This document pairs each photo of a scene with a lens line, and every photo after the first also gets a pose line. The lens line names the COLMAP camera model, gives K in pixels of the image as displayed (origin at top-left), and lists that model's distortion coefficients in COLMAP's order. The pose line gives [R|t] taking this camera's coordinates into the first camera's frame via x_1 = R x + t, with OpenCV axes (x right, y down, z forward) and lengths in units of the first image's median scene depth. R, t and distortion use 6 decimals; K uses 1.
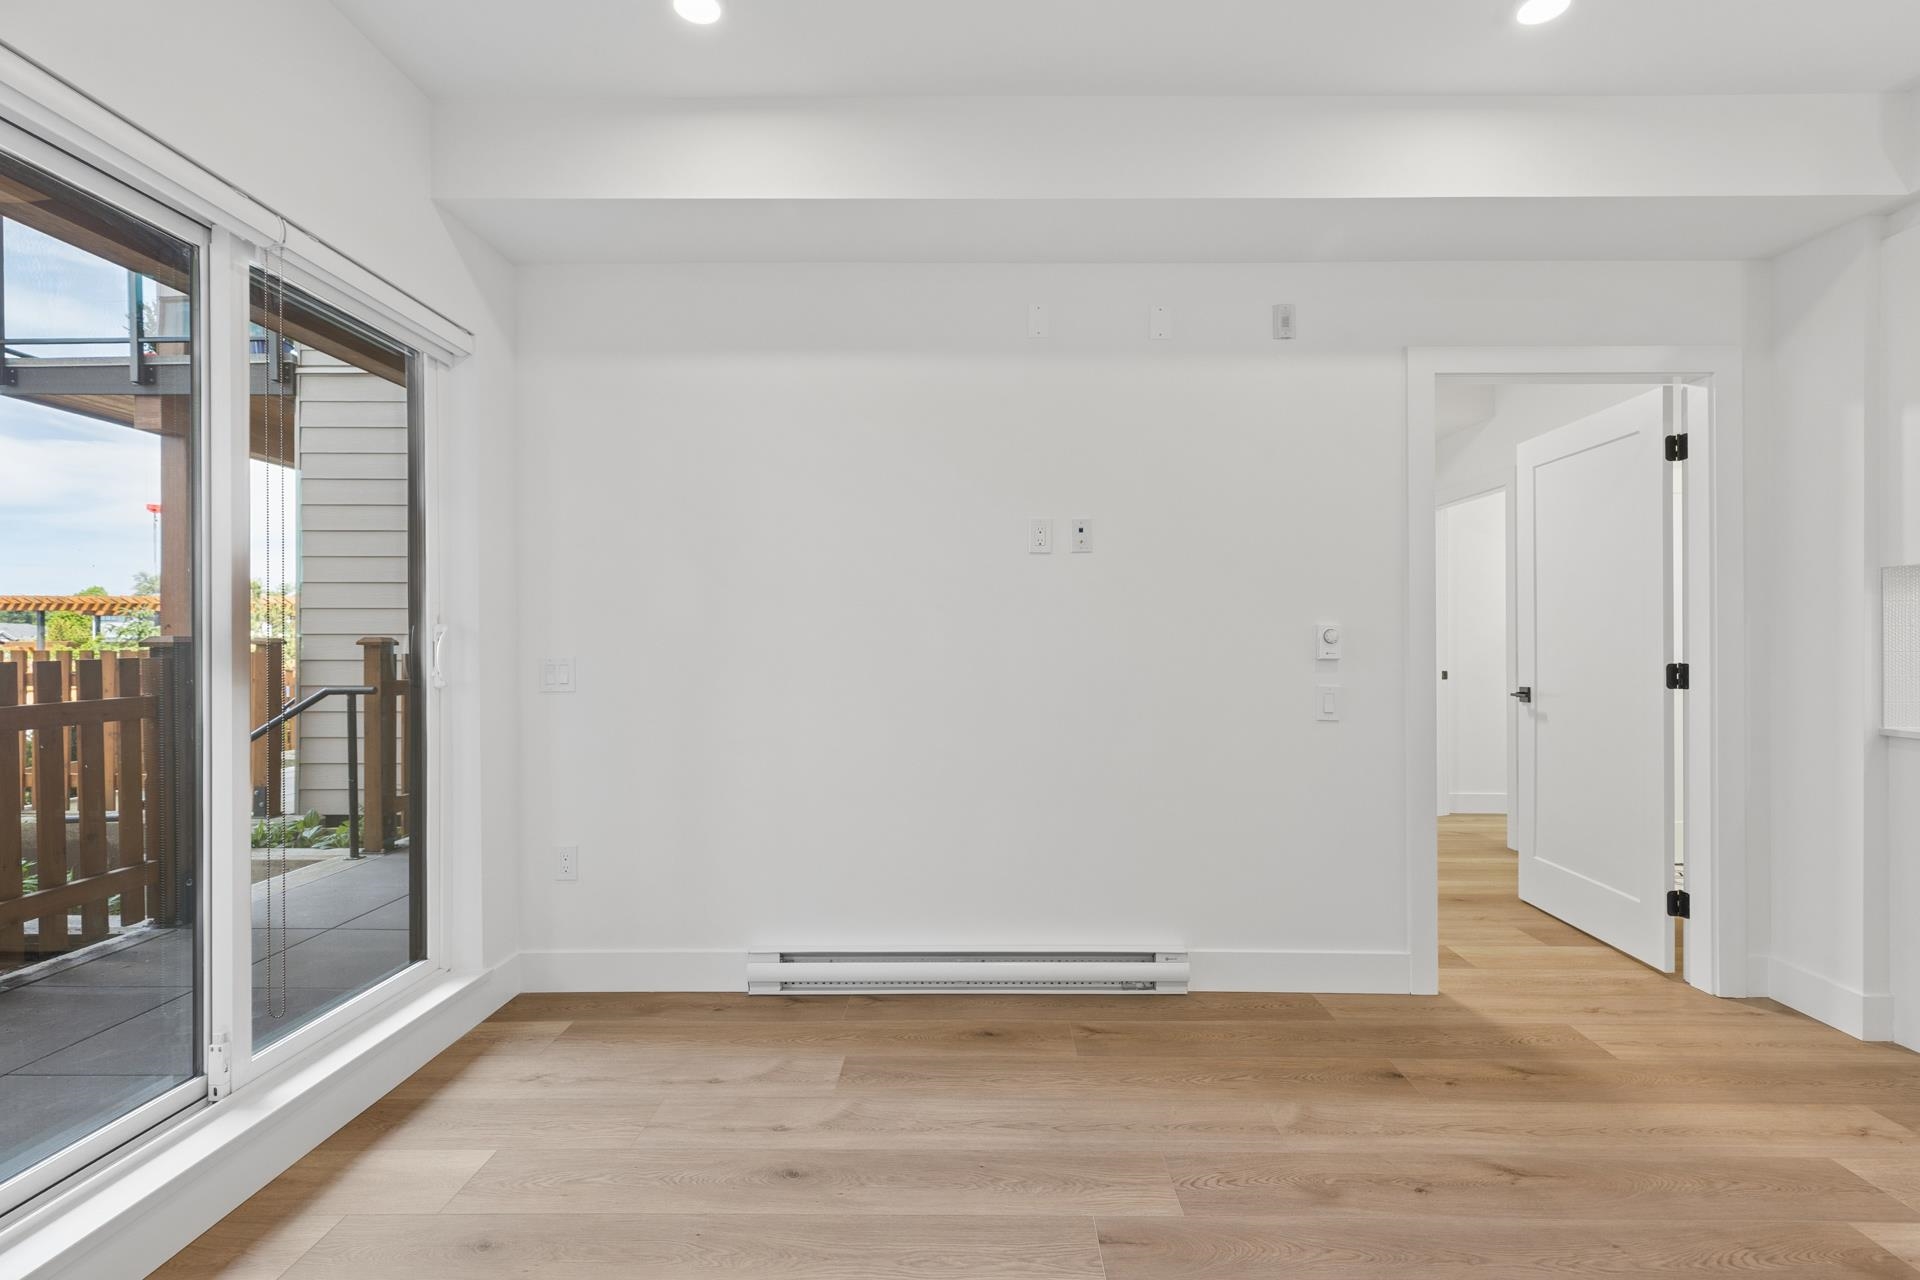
lens RADIAL K [[889.6, 0, 978.9], [0, 889.6, 647.2], [0, 0, 1]] dist [0.001959, -0.000257]
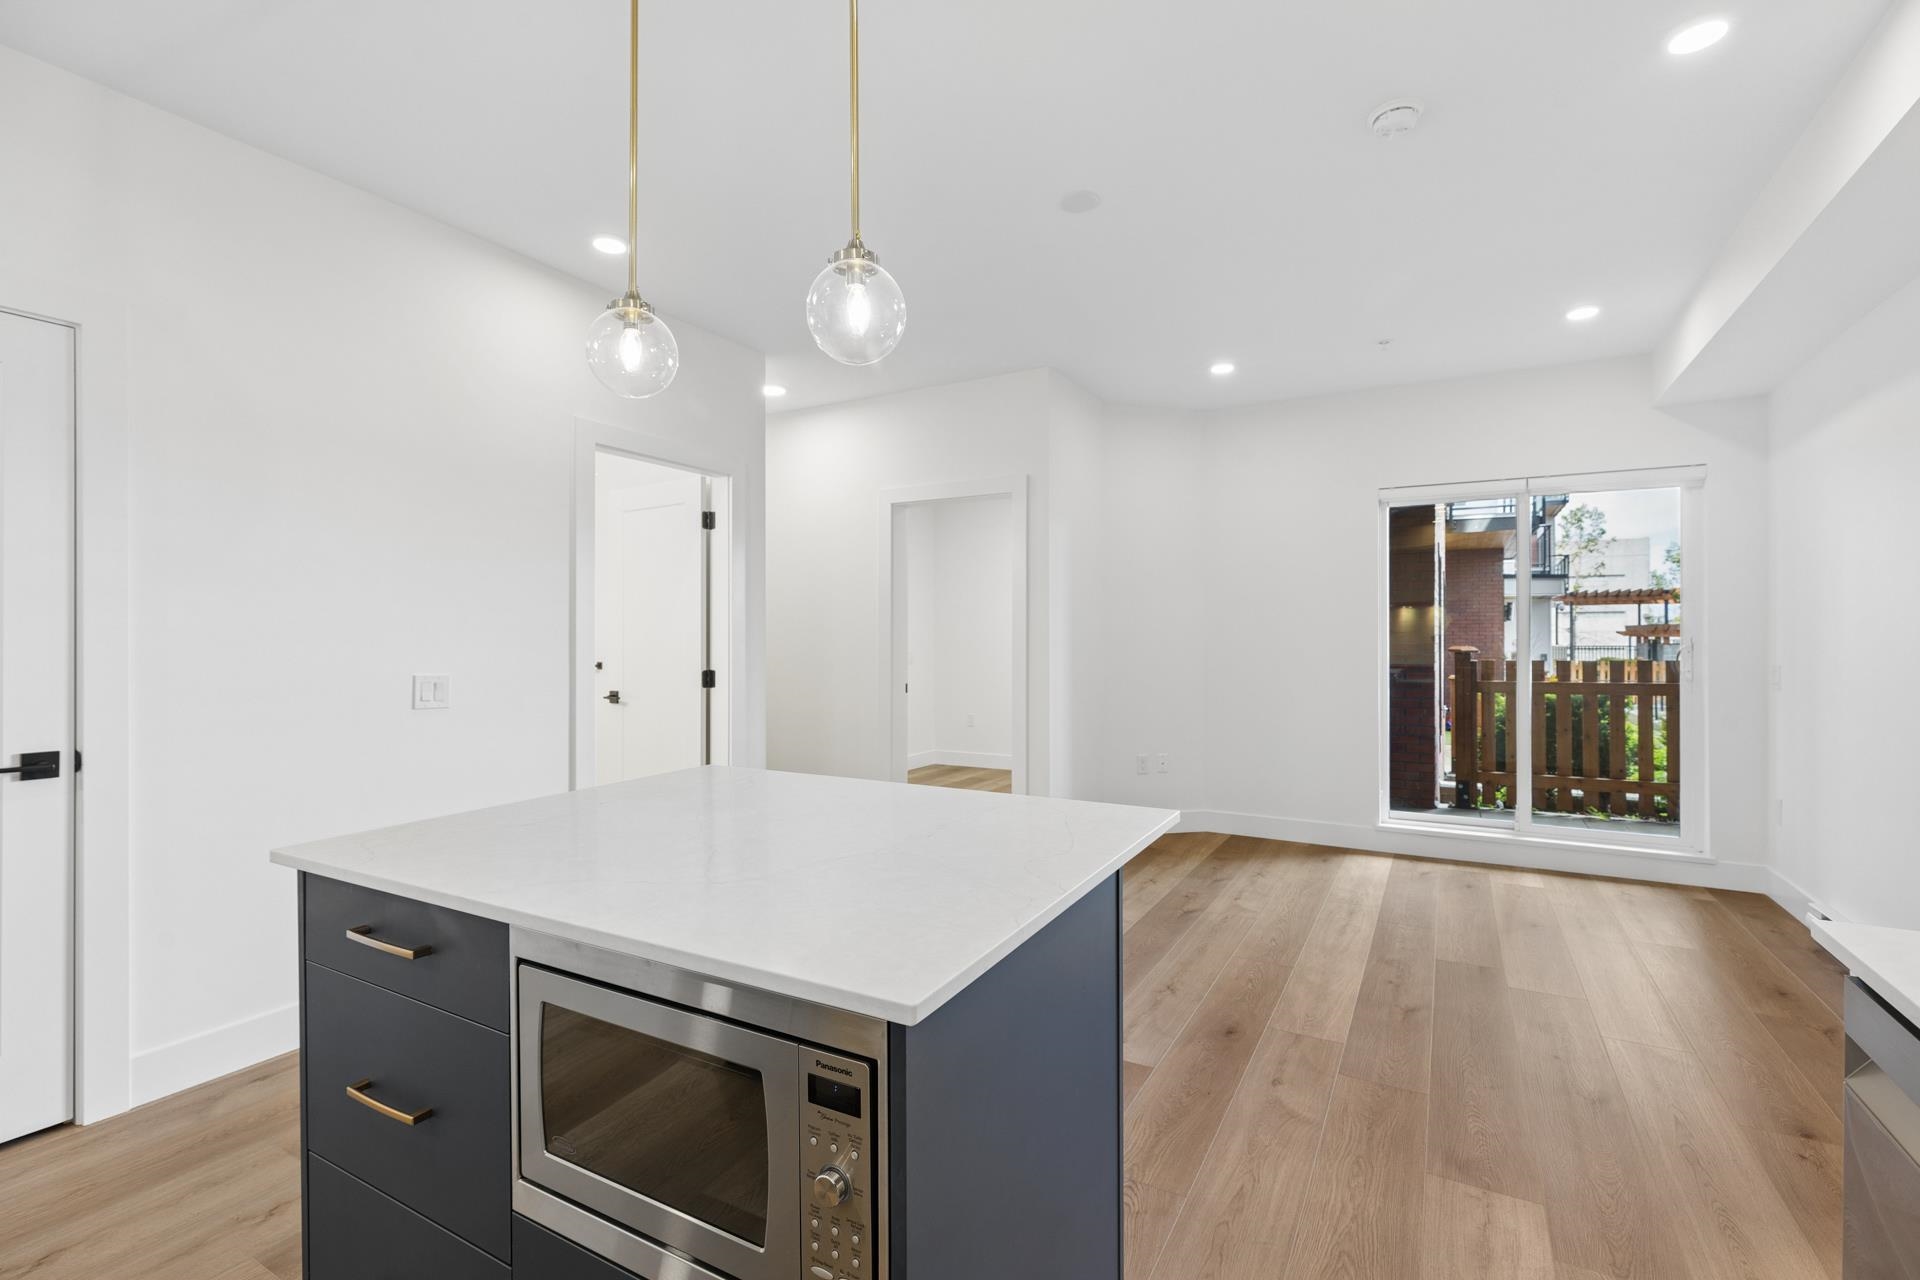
lens RADIAL K [[863.0, 0, 961.5], [0, 863.0, 635.1], [0, 0, 1]] dist [0.002458, -0.000227]
pose [[-0.489707, -0.003559, -0.871880, 1.498267], [-0.003407, 0.999992, -0.002168, -0.031538], [0.871881, 0.001909, -0.489715, 0.596819]]
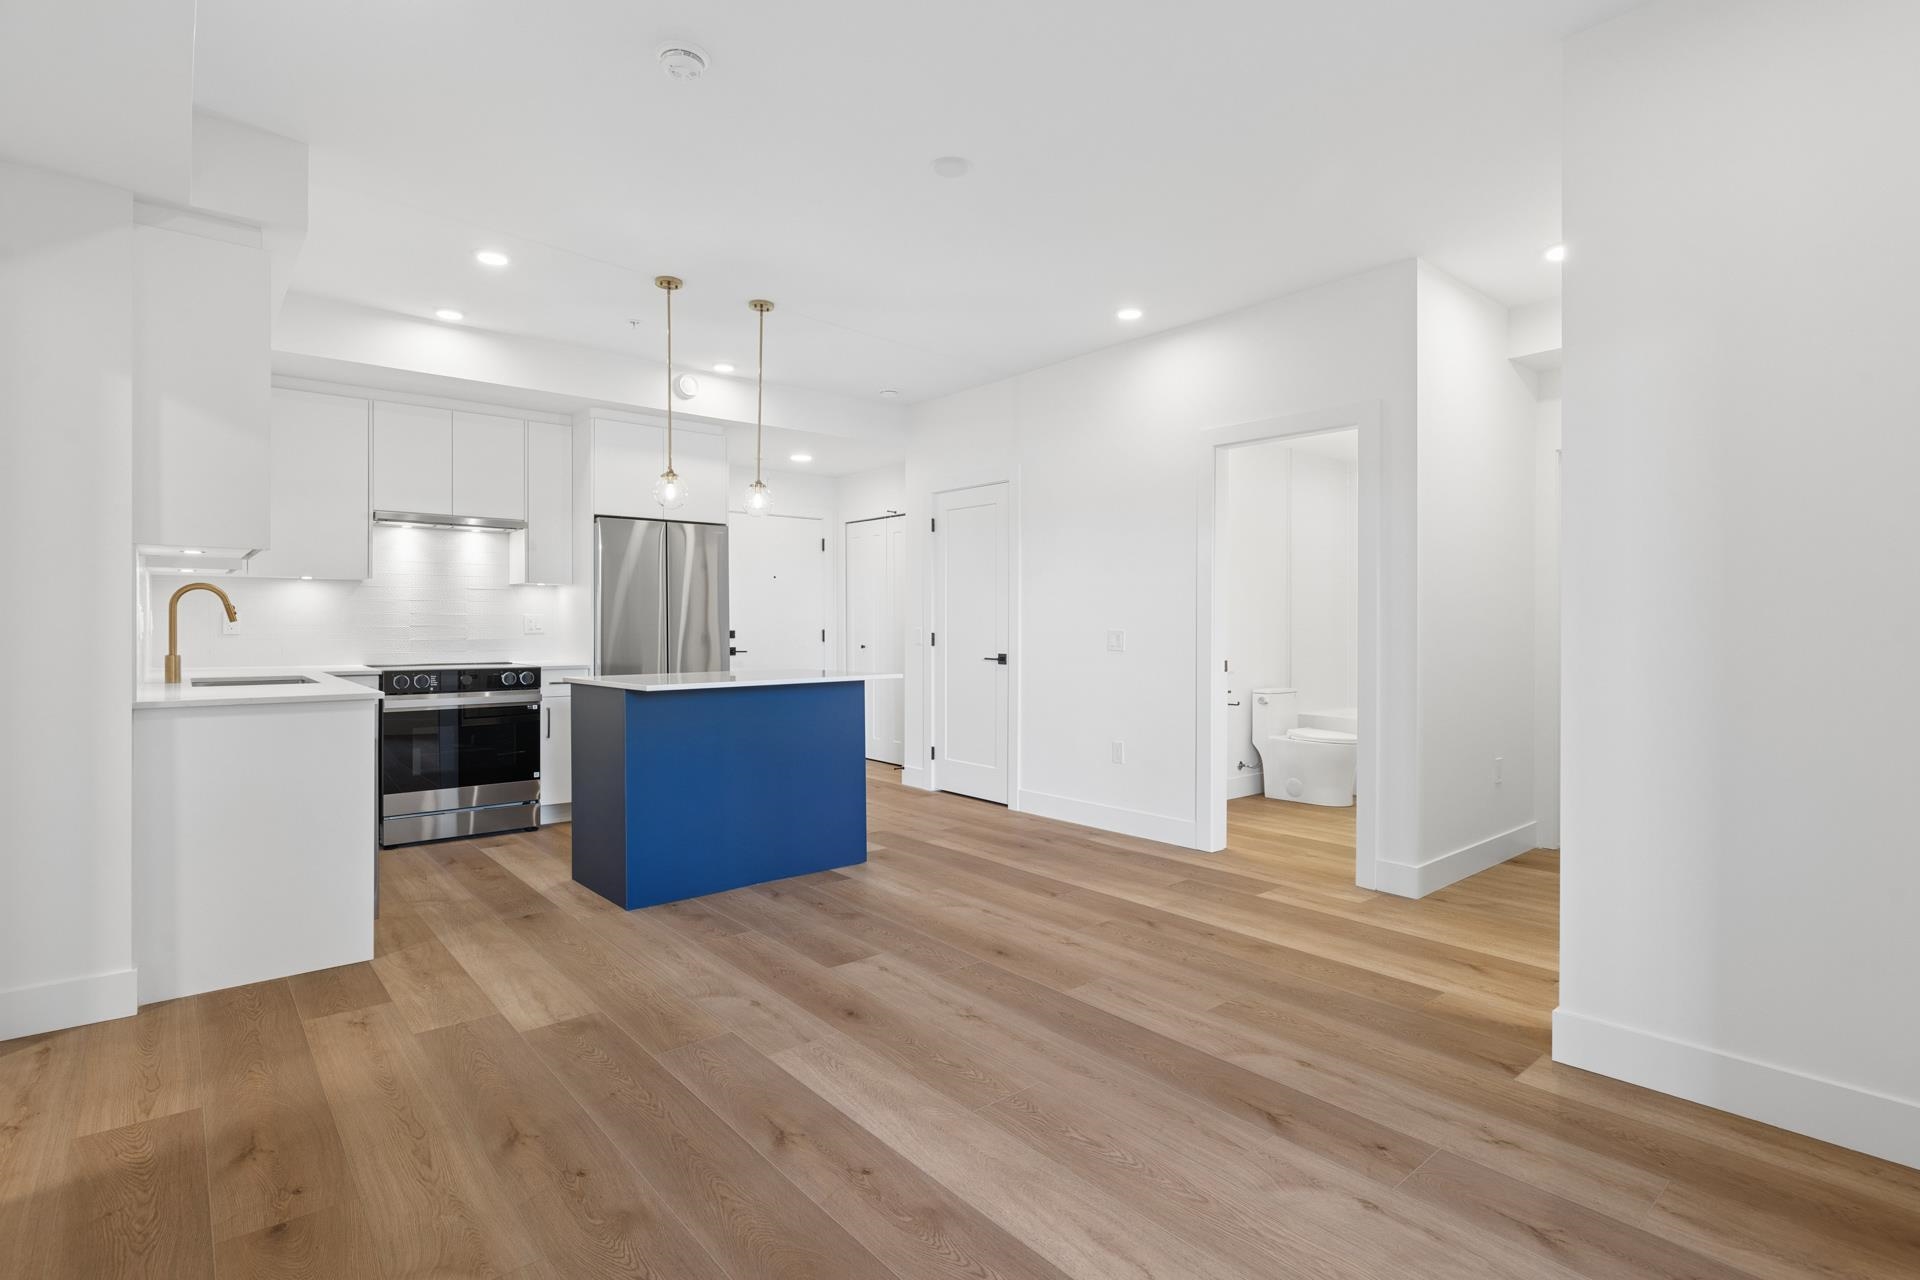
lens RADIAL K [[929.9, 0, 969.8], [0, 929.9, 625.8], [0, 0, 1]] dist [-0.007828, 0.000878]
pose [[-0.653247, -0.005162, 0.757127, -0.391652], [0.000144, 0.999976, 0.006942, -0.002401], [-0.757145, 0.004644, -0.653231, 0.941092]]
